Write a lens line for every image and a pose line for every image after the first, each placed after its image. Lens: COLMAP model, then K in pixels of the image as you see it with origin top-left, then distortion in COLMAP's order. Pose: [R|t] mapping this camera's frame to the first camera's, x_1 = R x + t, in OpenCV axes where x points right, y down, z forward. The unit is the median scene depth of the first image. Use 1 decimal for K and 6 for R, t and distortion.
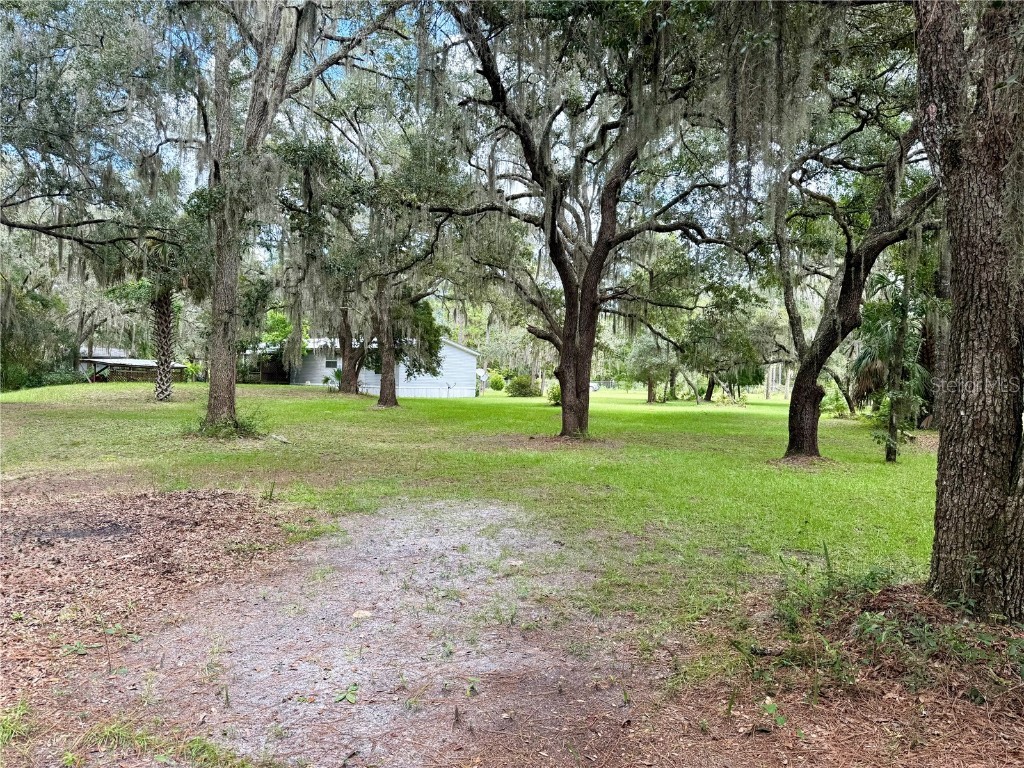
lens RADIAL K [[729.2, 0, 512.9], [0, 729.2, 380.9], [0, 0, 1]] dist [0.035286, -0.027261]
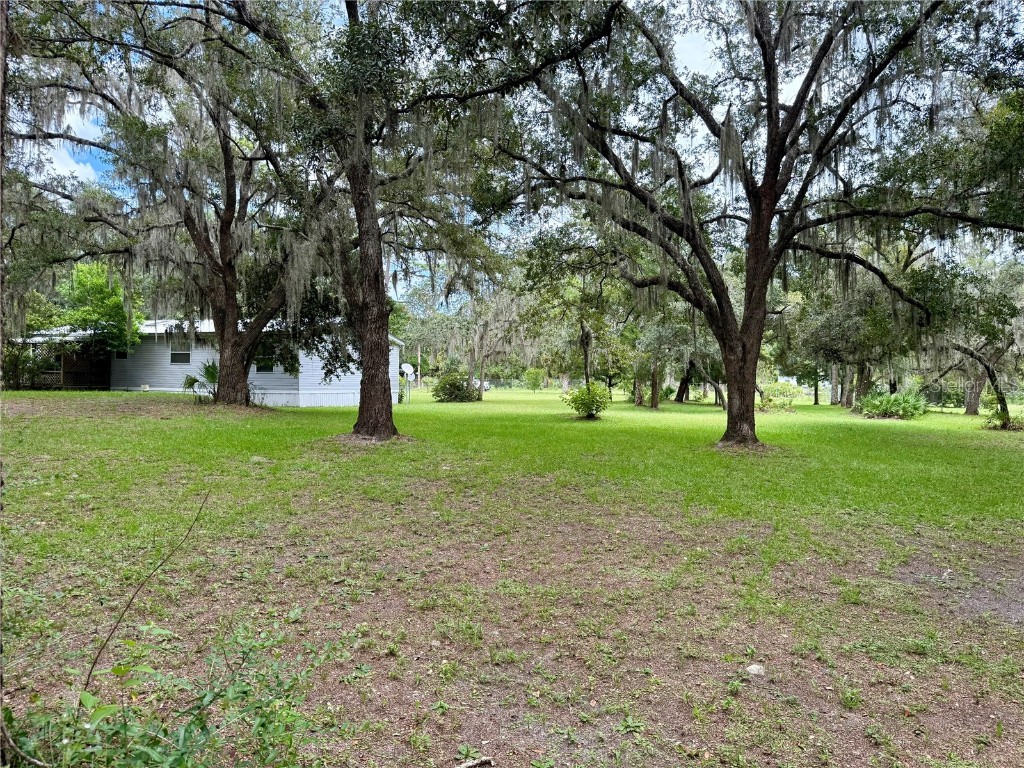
lens RADIAL K [[729.2, 0, 514.8], [0, 729.2, 384.6], [0, 0, 1]] dist [0.035286, -0.027261]
pose [[0.974311, -0.013440, 0.224804, -0.122975], [0.011805, 0.999893, 0.008613, -0.001527], [-0.224895, -0.005738, 0.974366, 0.340434]]
